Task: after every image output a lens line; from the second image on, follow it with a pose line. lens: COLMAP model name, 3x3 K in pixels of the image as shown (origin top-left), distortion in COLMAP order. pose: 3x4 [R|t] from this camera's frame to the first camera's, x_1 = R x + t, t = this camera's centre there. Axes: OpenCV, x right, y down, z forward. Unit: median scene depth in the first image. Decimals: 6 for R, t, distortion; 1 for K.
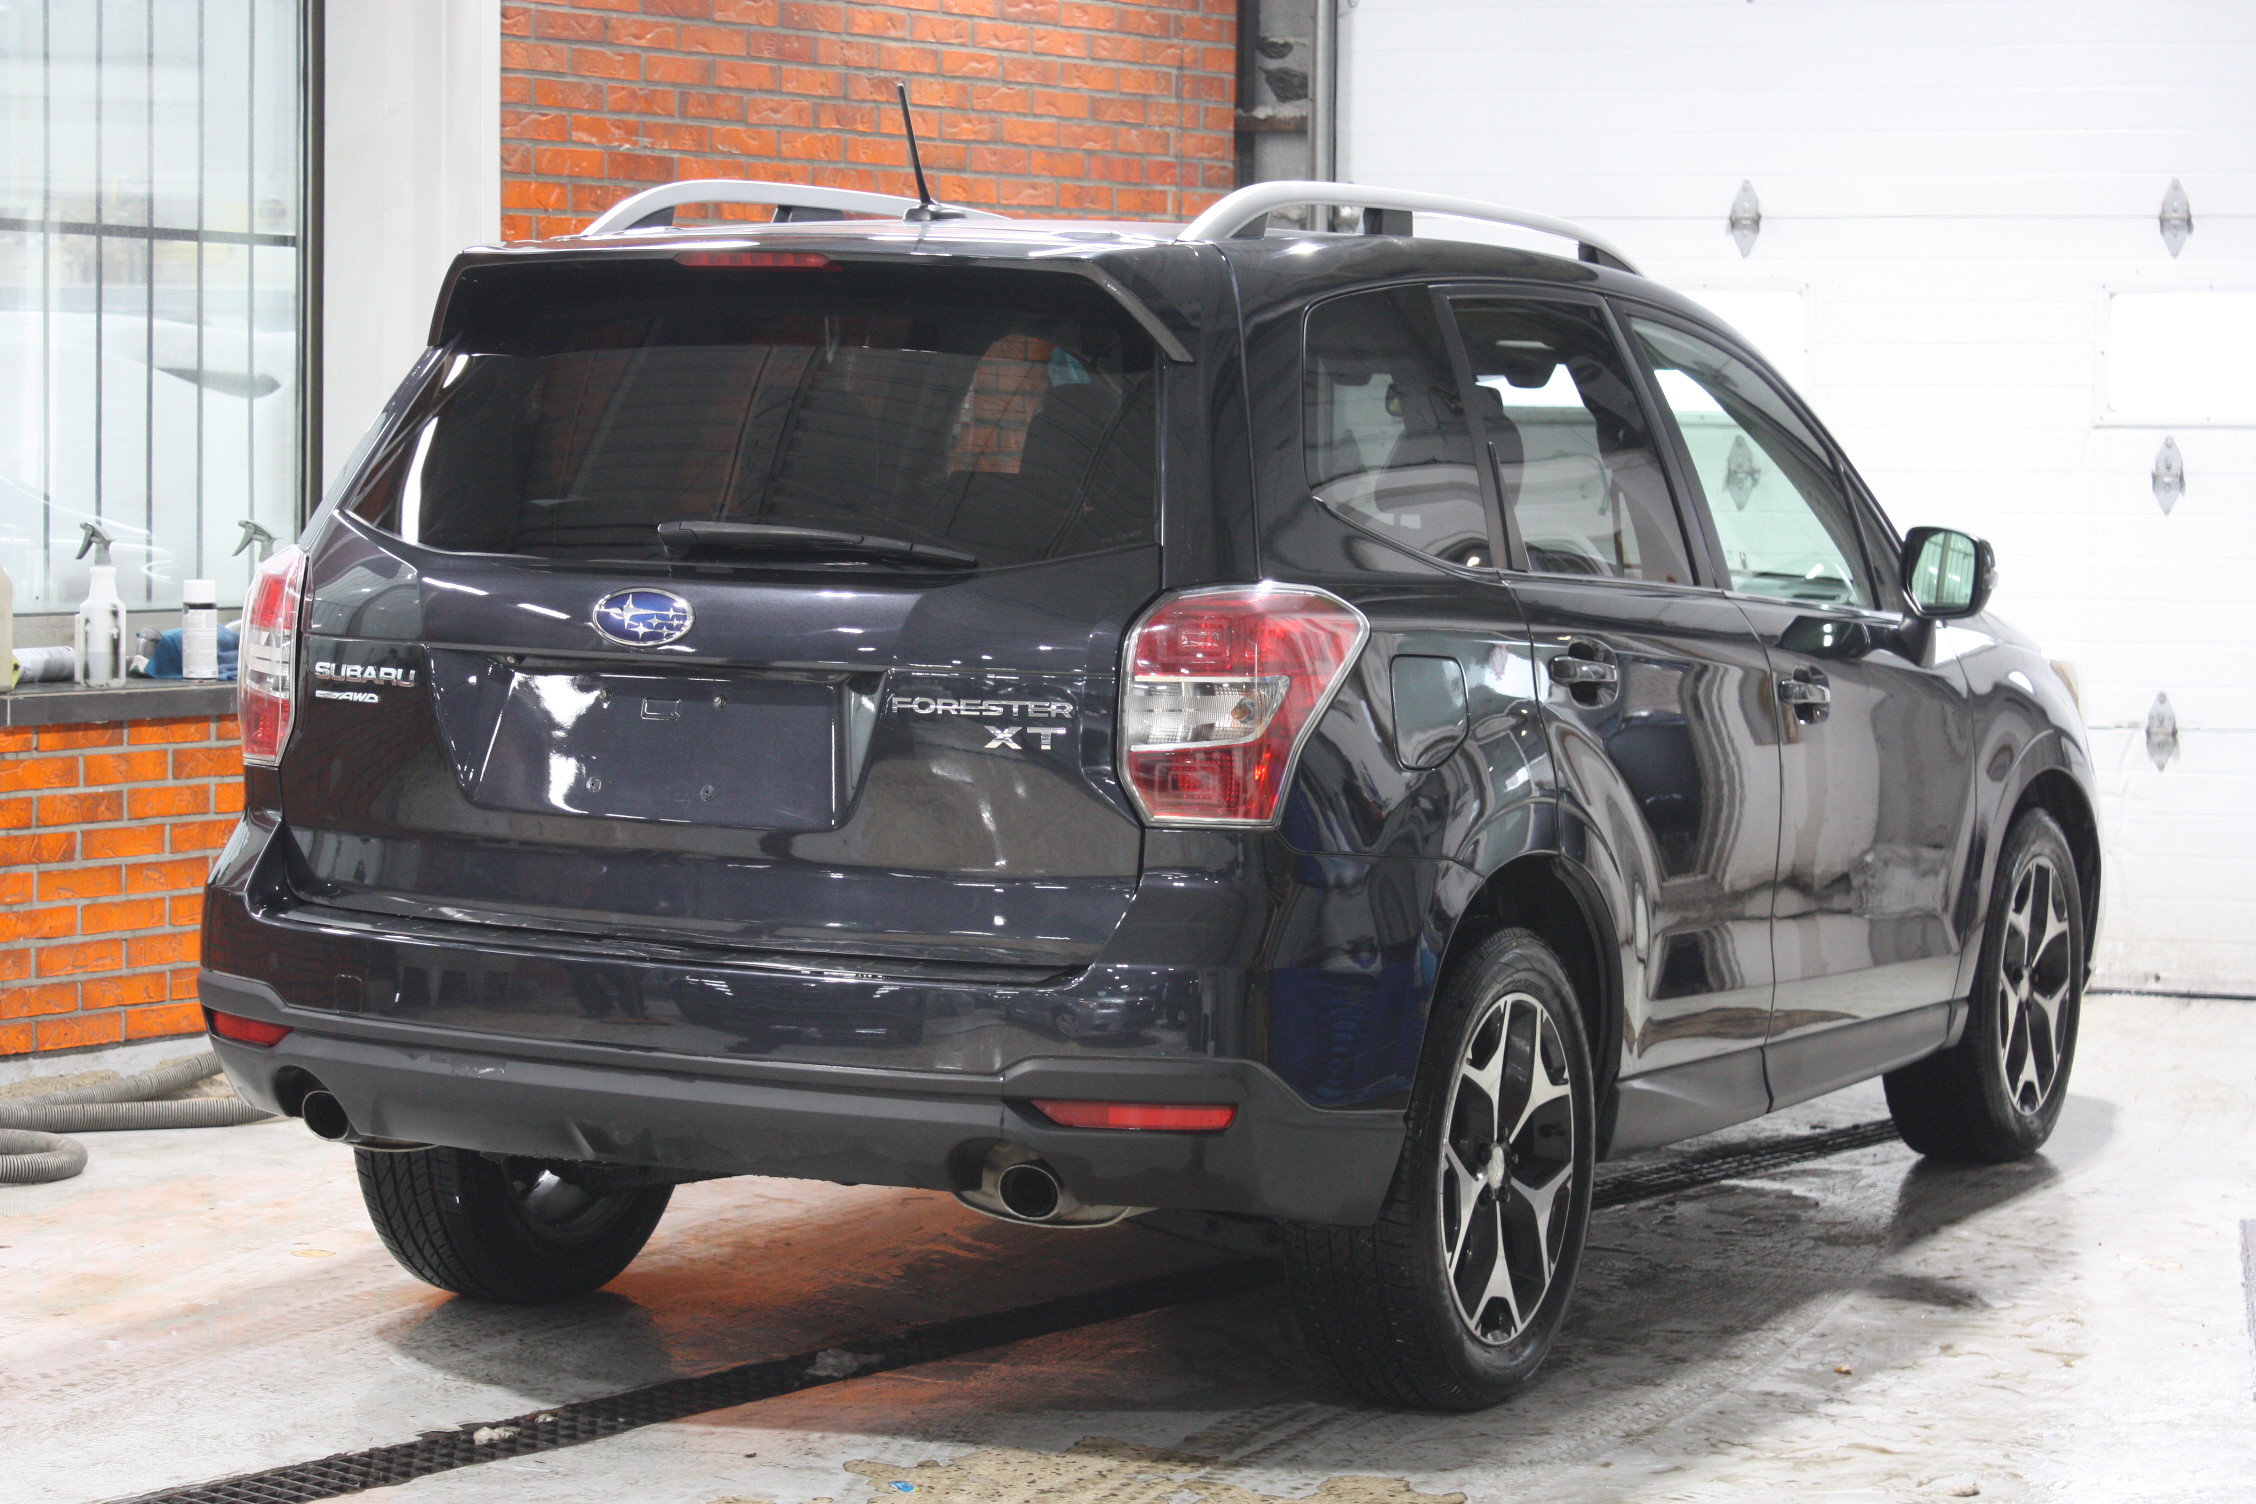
lens RADIAL K [[4902.7, 0, 1128.3], [0, 4902.7, 746.3], [0, 0, 1]] dist [0.128961, 0.000000]
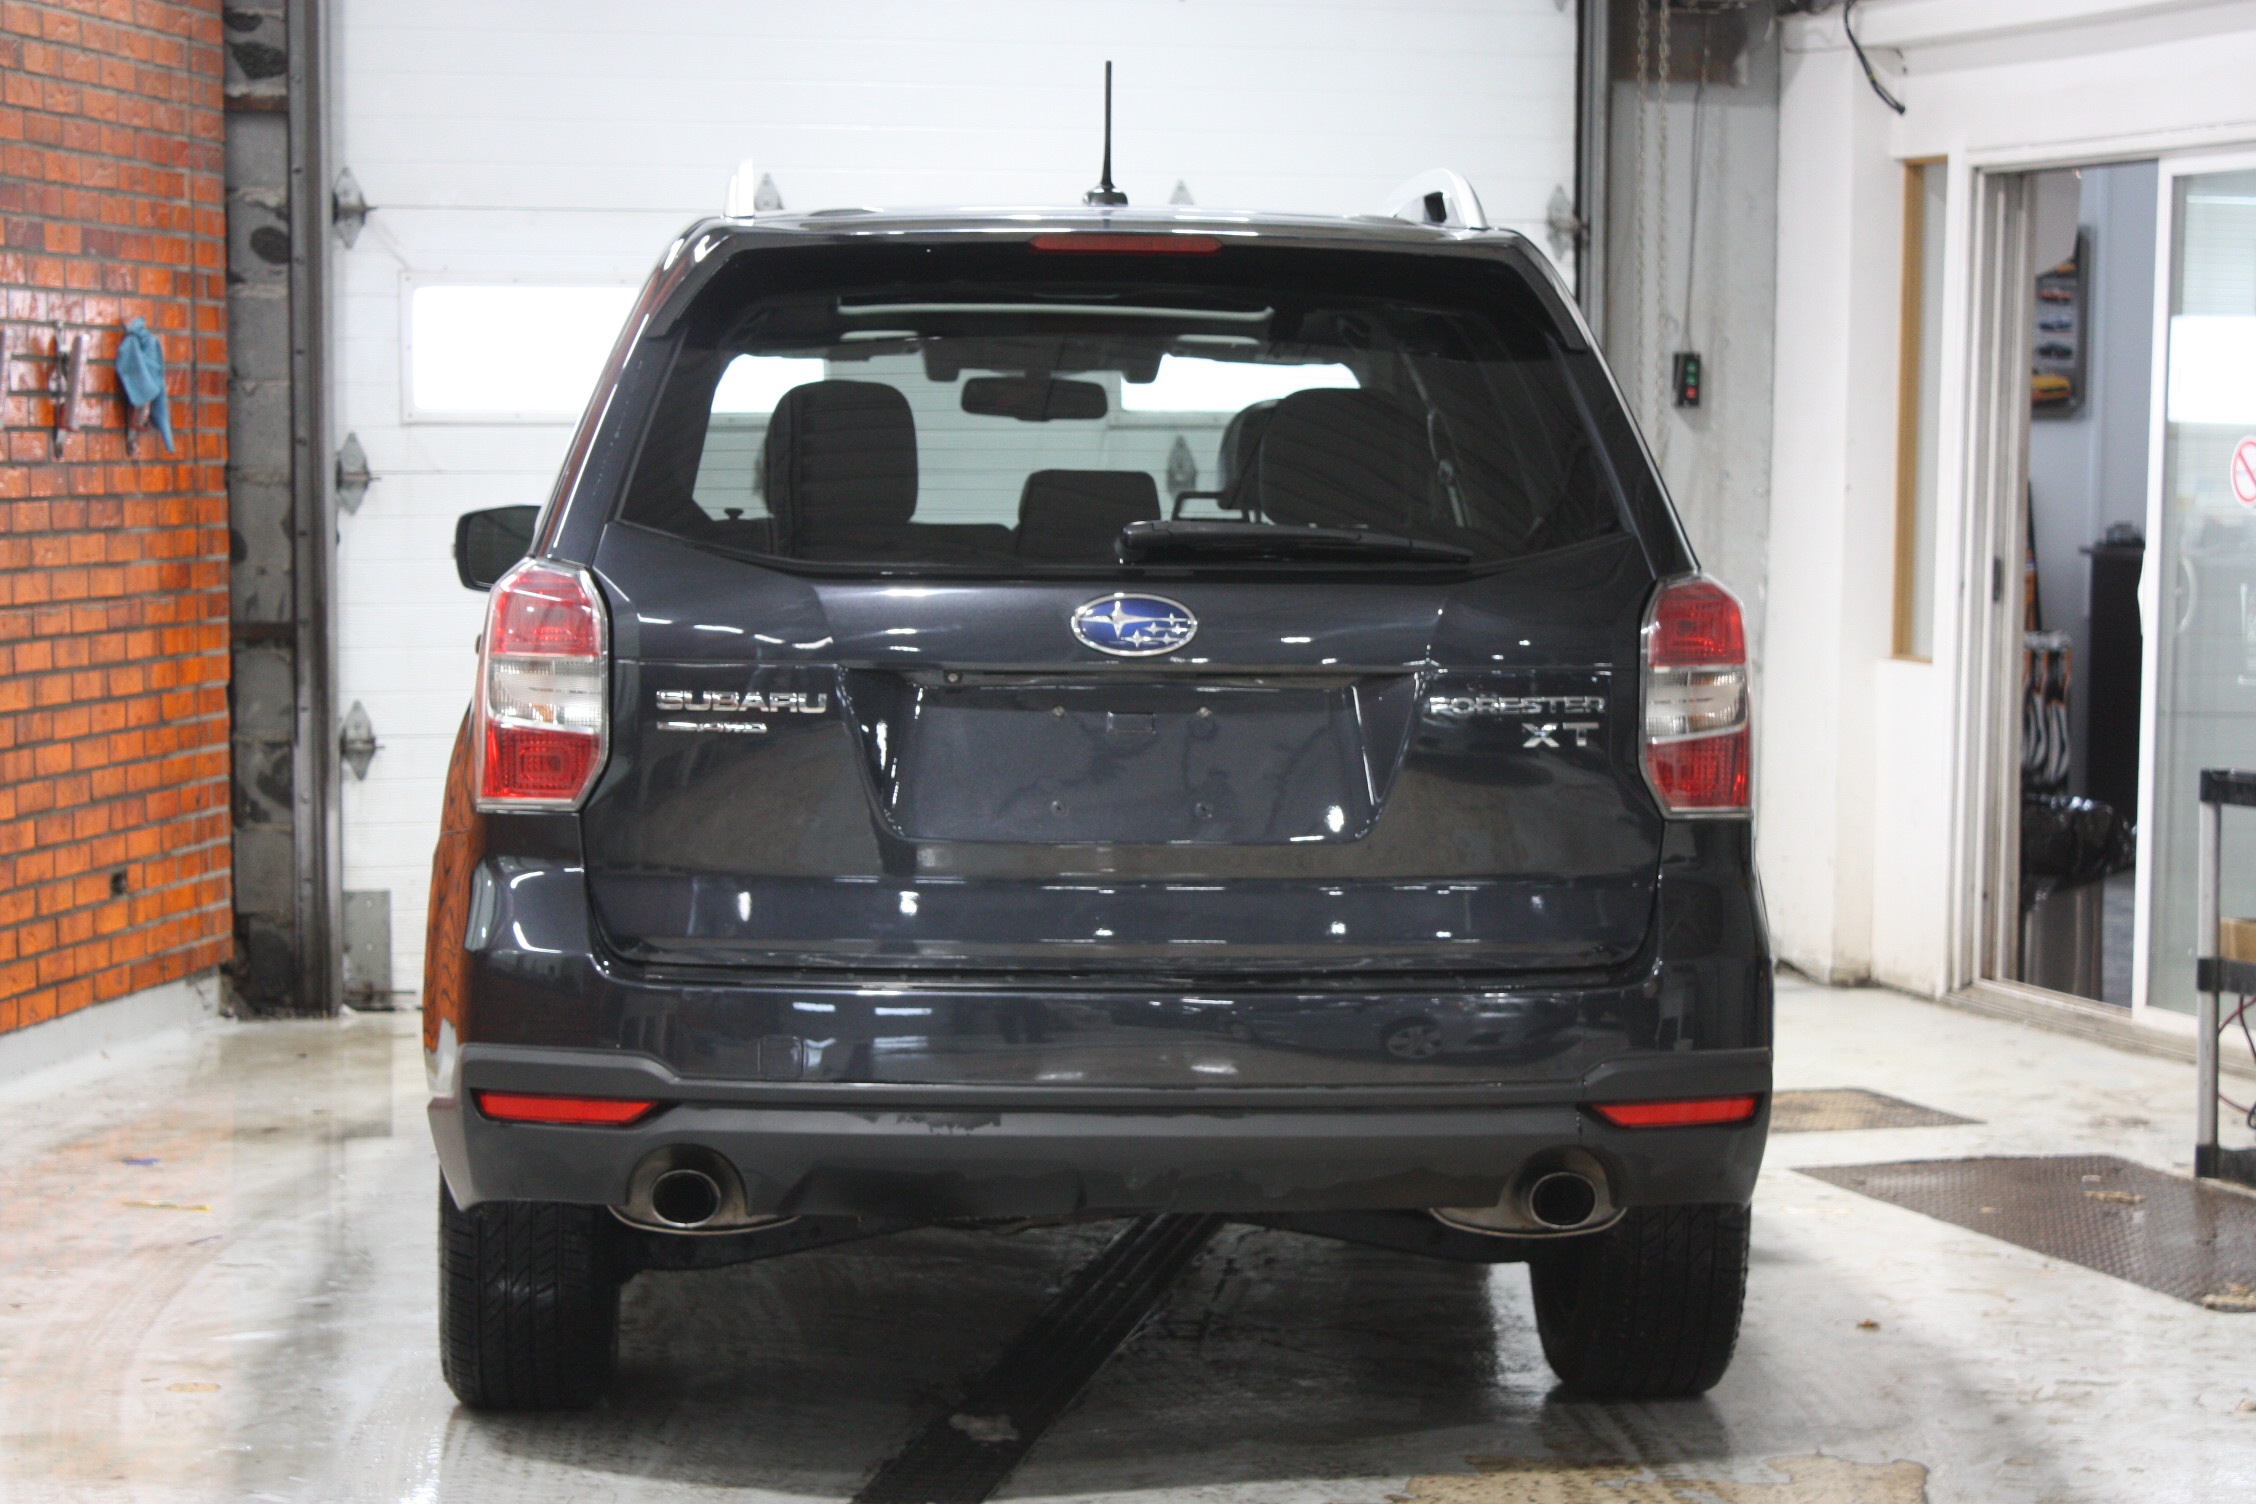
lens RADIAL K [[5205.7, 0, 1128.1], [0, 5205.7, 758.5], [0, 0, 1]] dist [0.071572, 0.000000]
pose [[0.845506, -0.044145, 0.532139, -0.603198], [0.046842, 0.998867, 0.008438, -0.009108], [-0.531908, 0.017792, 0.846615, 0.158011]]
